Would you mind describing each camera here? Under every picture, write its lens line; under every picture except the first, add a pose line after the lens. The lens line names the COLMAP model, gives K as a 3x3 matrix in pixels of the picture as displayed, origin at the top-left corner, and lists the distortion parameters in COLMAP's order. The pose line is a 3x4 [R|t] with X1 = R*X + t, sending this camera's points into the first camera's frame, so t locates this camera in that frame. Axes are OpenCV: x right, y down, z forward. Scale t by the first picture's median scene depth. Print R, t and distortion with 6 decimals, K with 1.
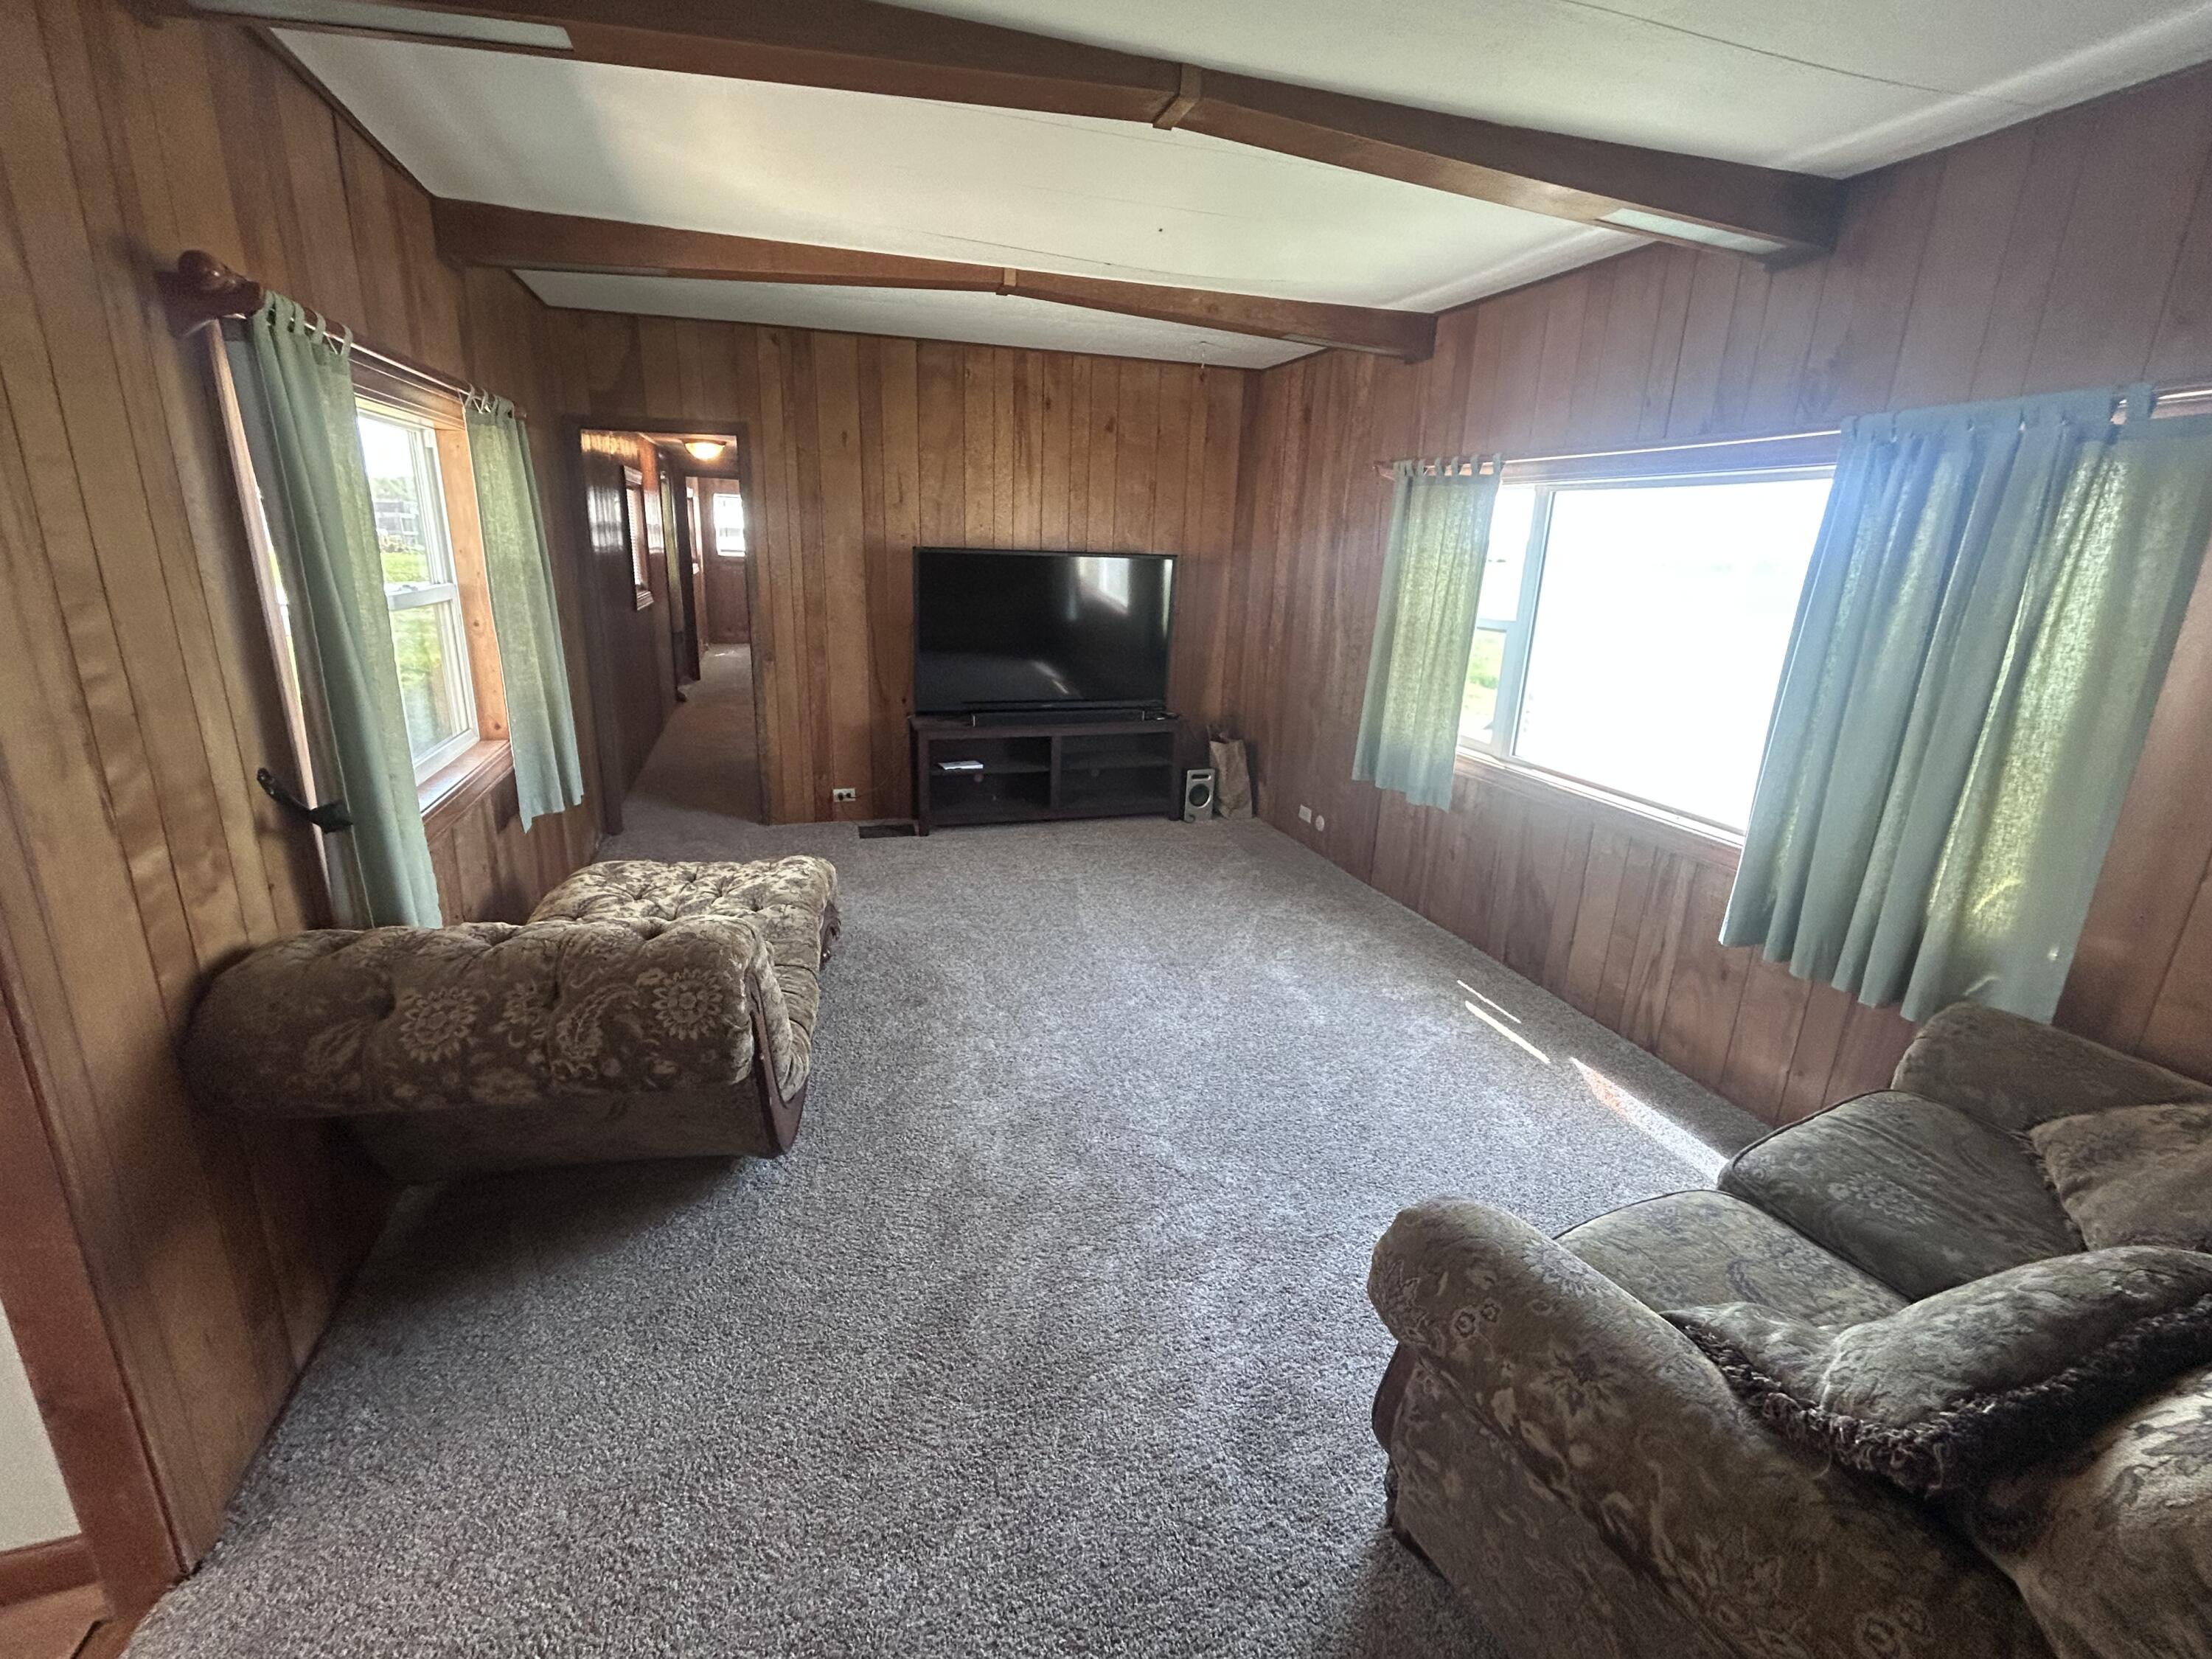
lens RADIAL K [[972.8, 0, 1099.5], [0, 972.8, 822.5], [0, 0, 1]] dist [-0.000271, 0.000778]
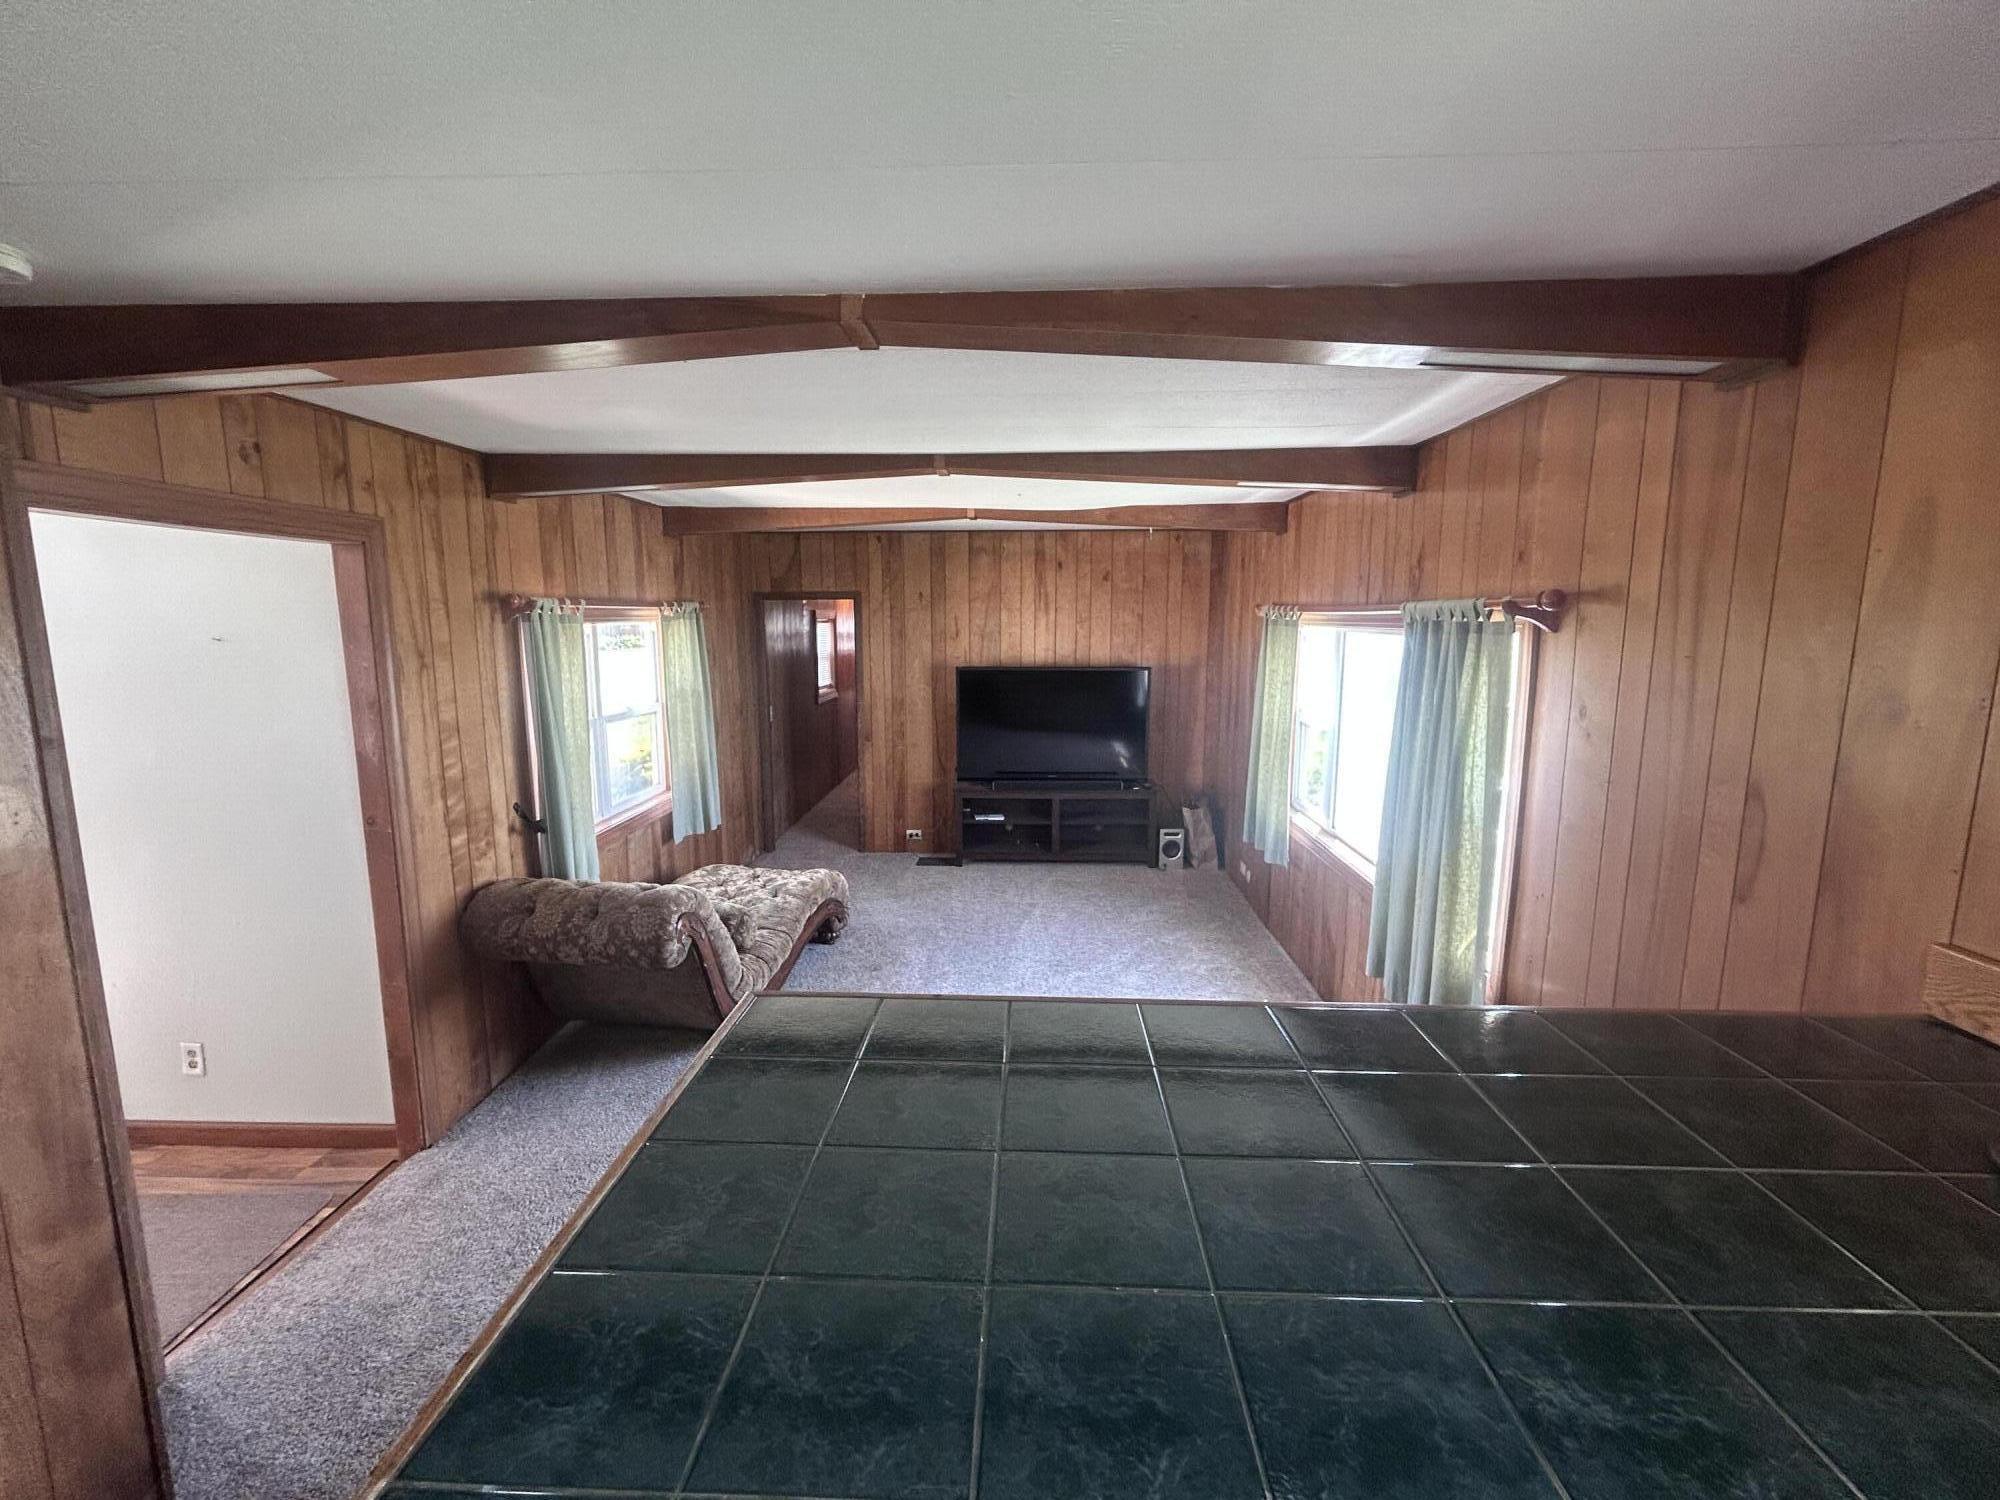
lens RADIAL K [[879.6, 0, 1000.4], [0, 879.6, 746.4], [0, 0, 1]] dist [-0.000271, 0.000778]
pose [[0.940267, 0.017837, -0.339969, 0.457538], [-0.064993, 0.989664, -0.127830, 0.001271], [0.334176, 0.142290, 0.931708, -0.276656]]
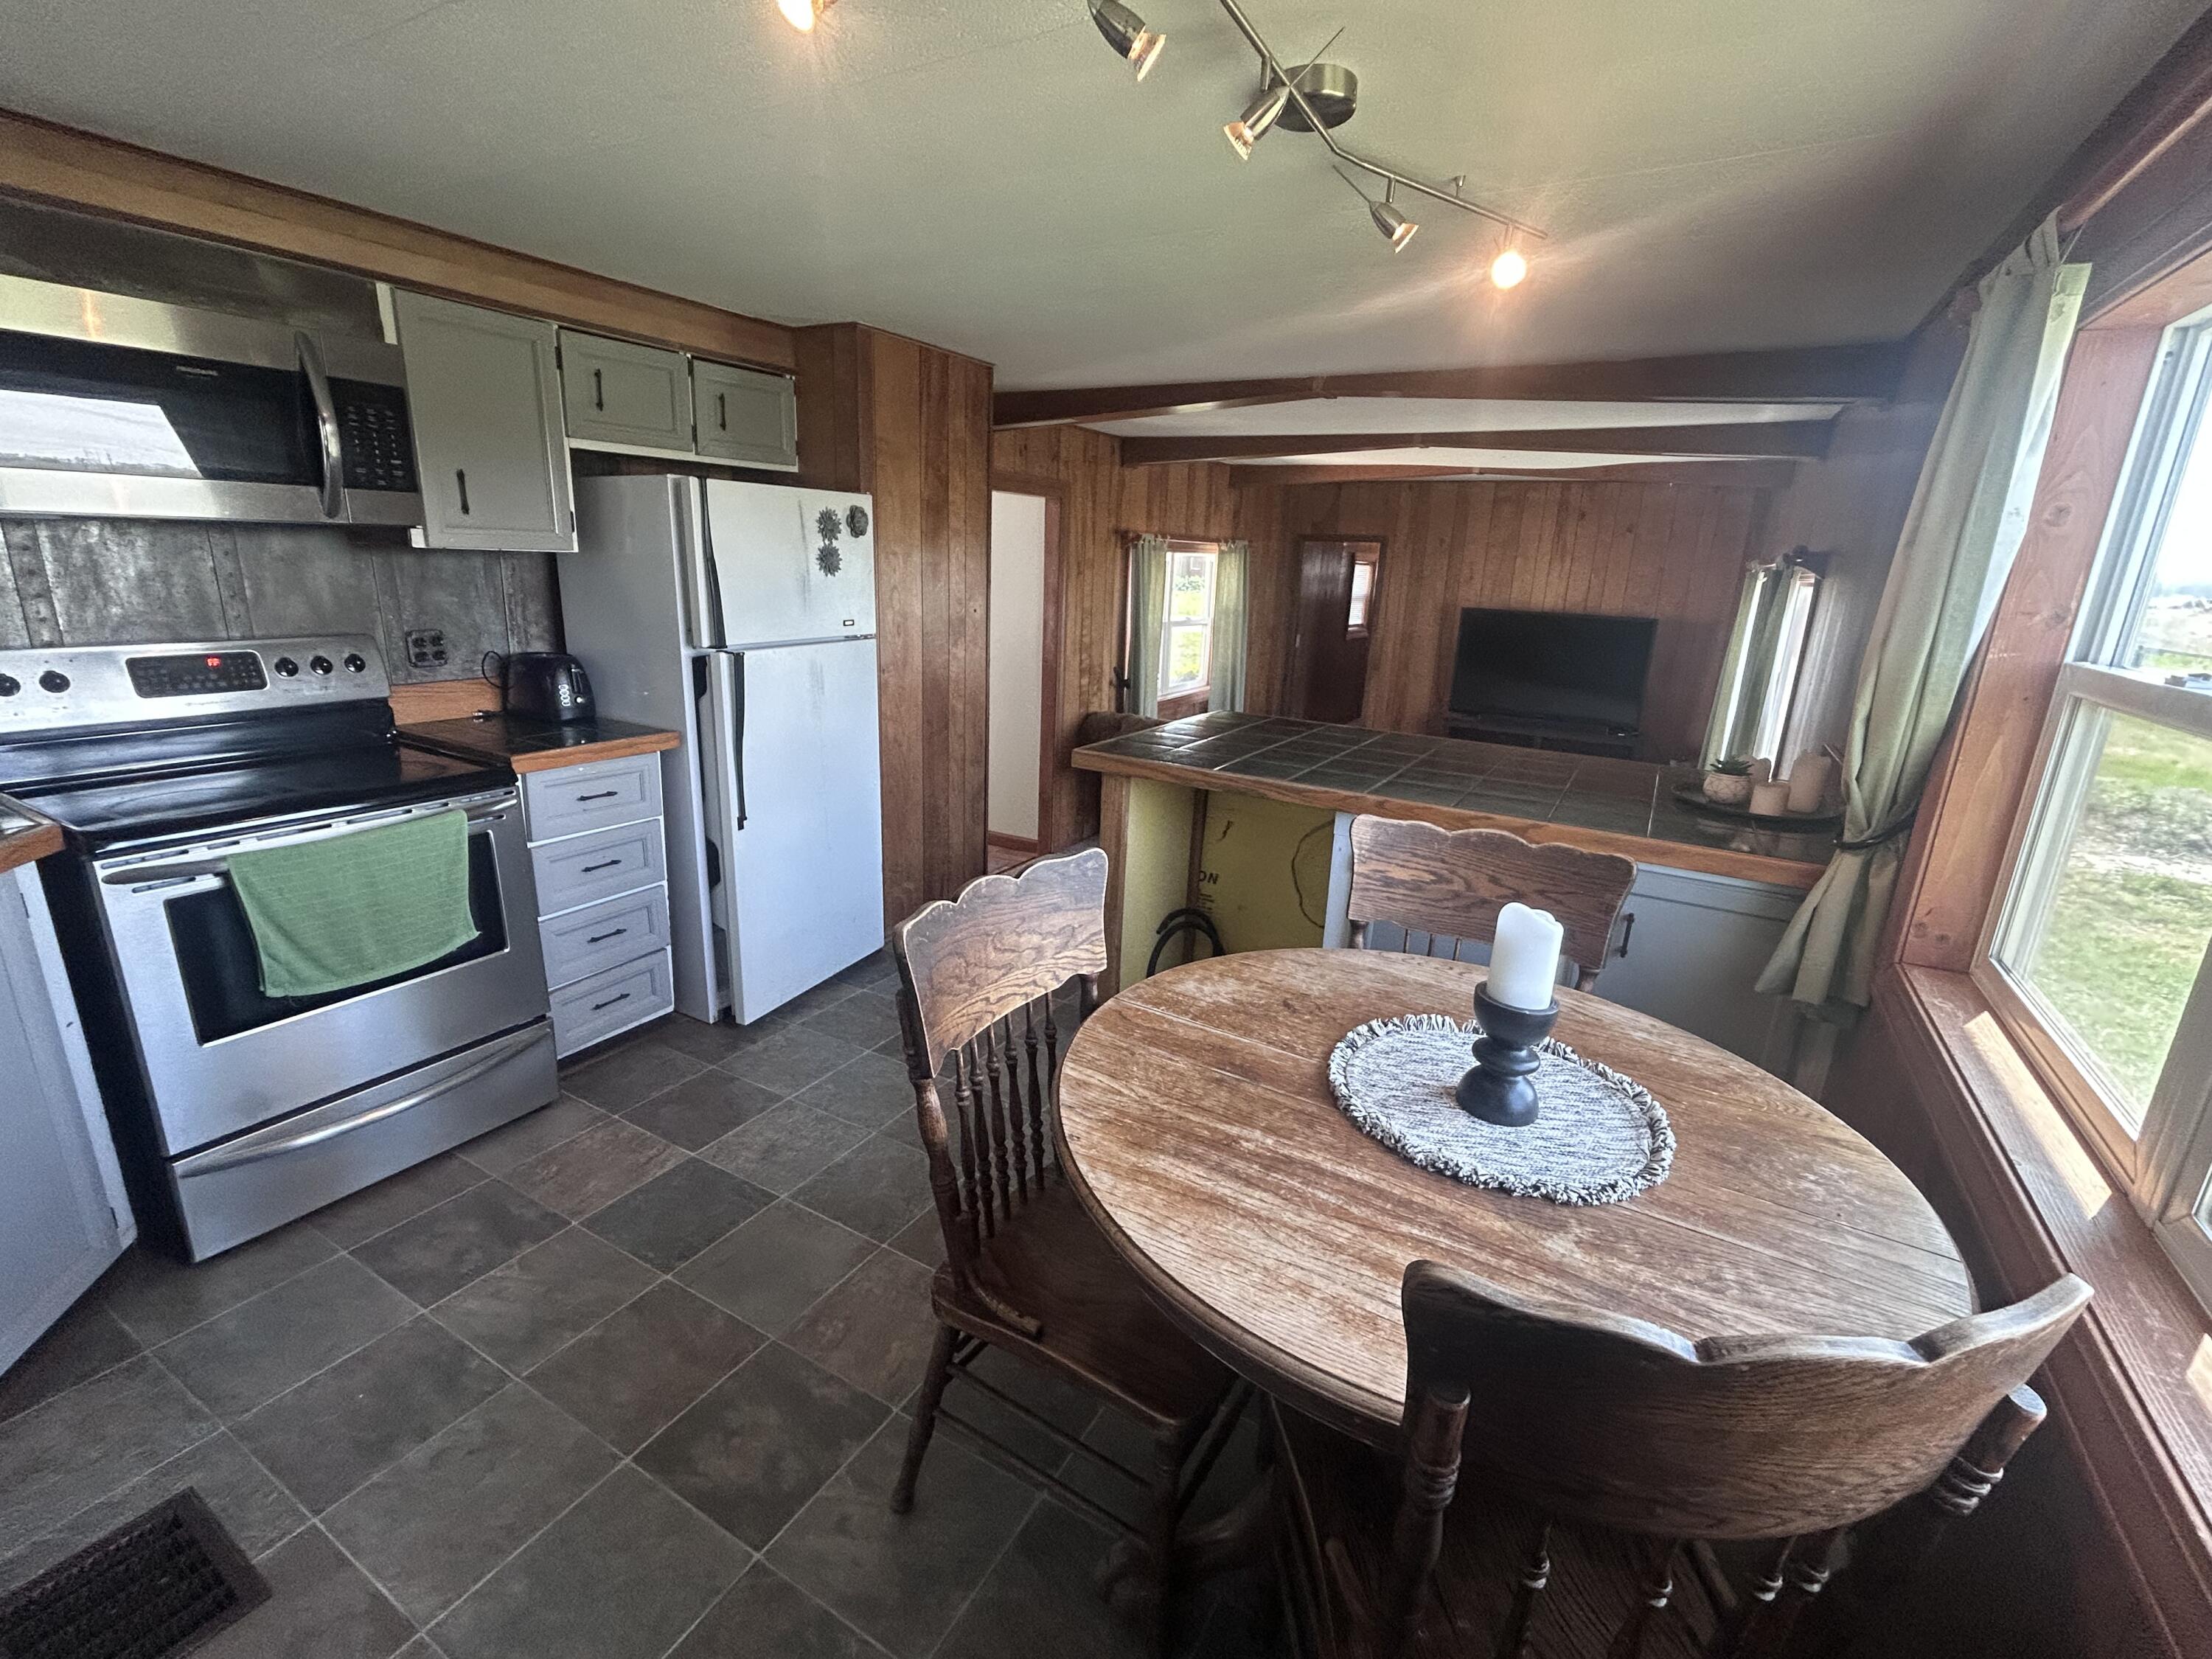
lens RADIAL K [[972.8, 0, 1106.4], [0, 972.8, 829.0], [0, 0, 1]] dist [-0.000271, 0.000778]
pose [[0.671222, 0.197620, -0.714428, 0.920813], [-0.224212, 0.972787, 0.058433, 0.168263], [0.706534, 0.120962, 0.697264, -0.738254]]
